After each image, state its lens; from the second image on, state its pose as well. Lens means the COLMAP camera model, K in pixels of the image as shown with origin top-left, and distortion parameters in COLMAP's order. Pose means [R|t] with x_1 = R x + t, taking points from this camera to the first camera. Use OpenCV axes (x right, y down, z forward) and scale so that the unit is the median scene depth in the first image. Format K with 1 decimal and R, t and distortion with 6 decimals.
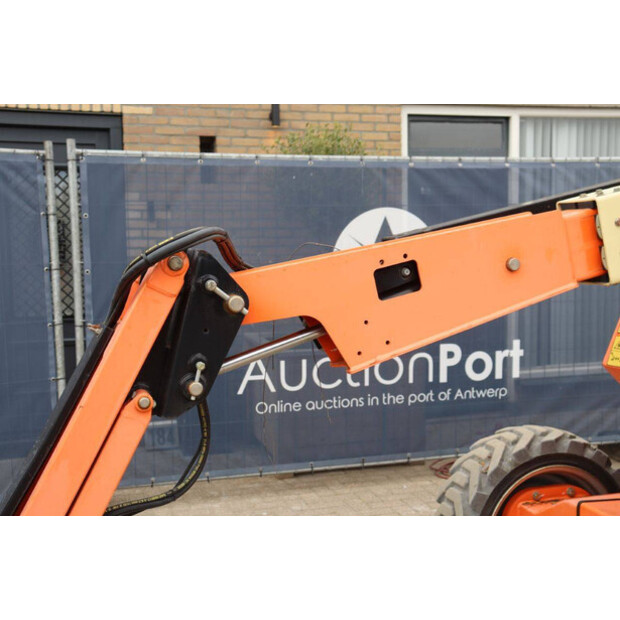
lens RADIAL K [[838.0, 0, 304.7], [0, 838.0, 329.6], [0, 0, 1]] dist [0.039728, 0.000000]
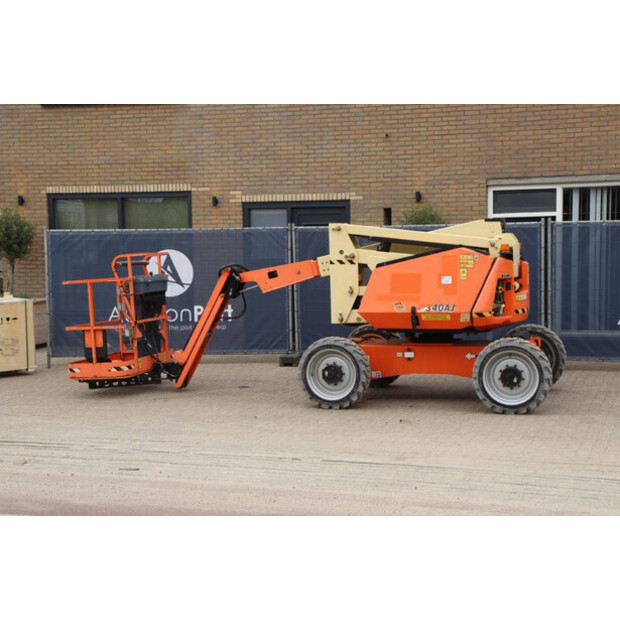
lens RADIAL K [[1100.1, 0, 307.3], [0, 1100.1, 318.6], [0, 0, 1]] dist [0.195780, 0.000000]
pose [[0.815821, 0.046433, -0.576437, 1.644765], [-0.058279, 0.998298, -0.002068, 0.081405], [0.575360, 0.035281, 0.817139, -1.700230]]
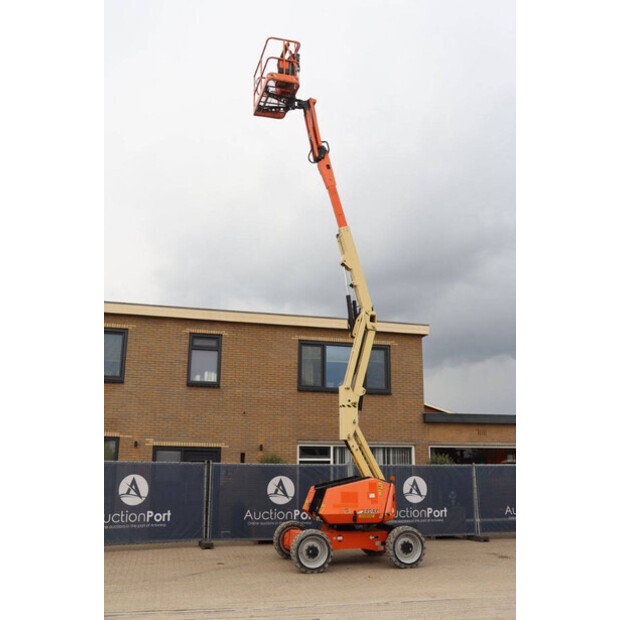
lens RADIAL K [[599.0, 0, 308.1], [0, 599.0, 312.7], [0, 0, 1]] dist [-0.068718, 0.000000]
pose [[0.998648, 0.010708, -0.050863, 0.377215], [-0.027749, 0.937272, -0.347494, 0.126010], [0.043952, 0.348435, 0.936302, -2.111074]]
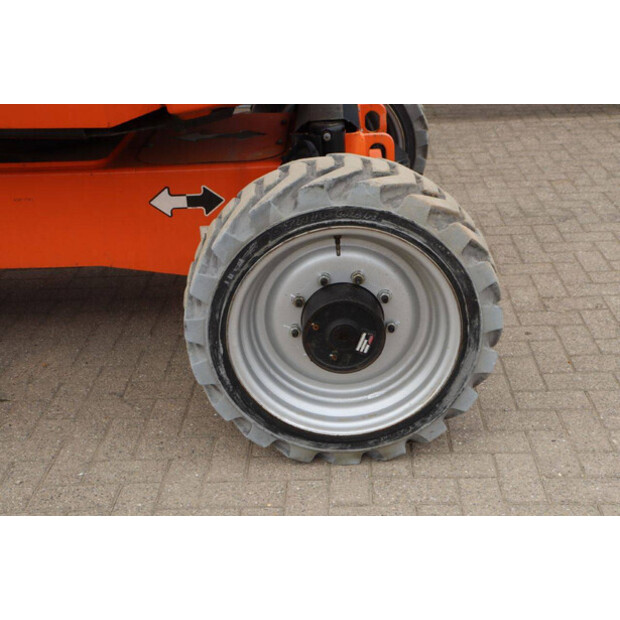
lens RADIAL K [[838.0, 0, 308.3], [0, 838.0, 312.6], [0, 0, 1]] dist [0.039728, 0.000000]
pose [[0.948847, 0.120978, -0.291640, 0.767994], [-0.012148, 0.936985, 0.349159, 0.019602], [0.315503, -0.327756, 0.890525, 0.063487]]
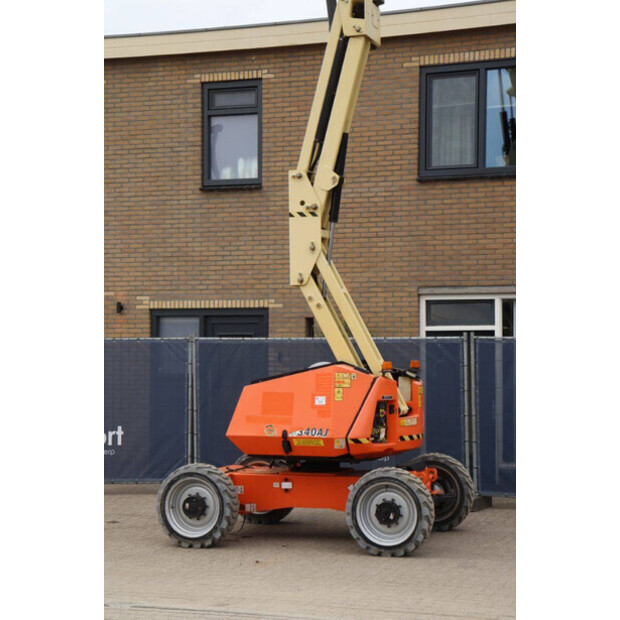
lens RADIAL K [[1312.4, 0, 301.5], [0, 1312.4, 311.6], [0, 0, 1]] dist [0.291133, 0.000000]
pose [[0.797123, -0.001958, -0.603813, 2.004939], [-0.073552, 0.992233, -0.100317, 0.062269], [0.599320, 0.124376, 0.790788, -1.621110]]
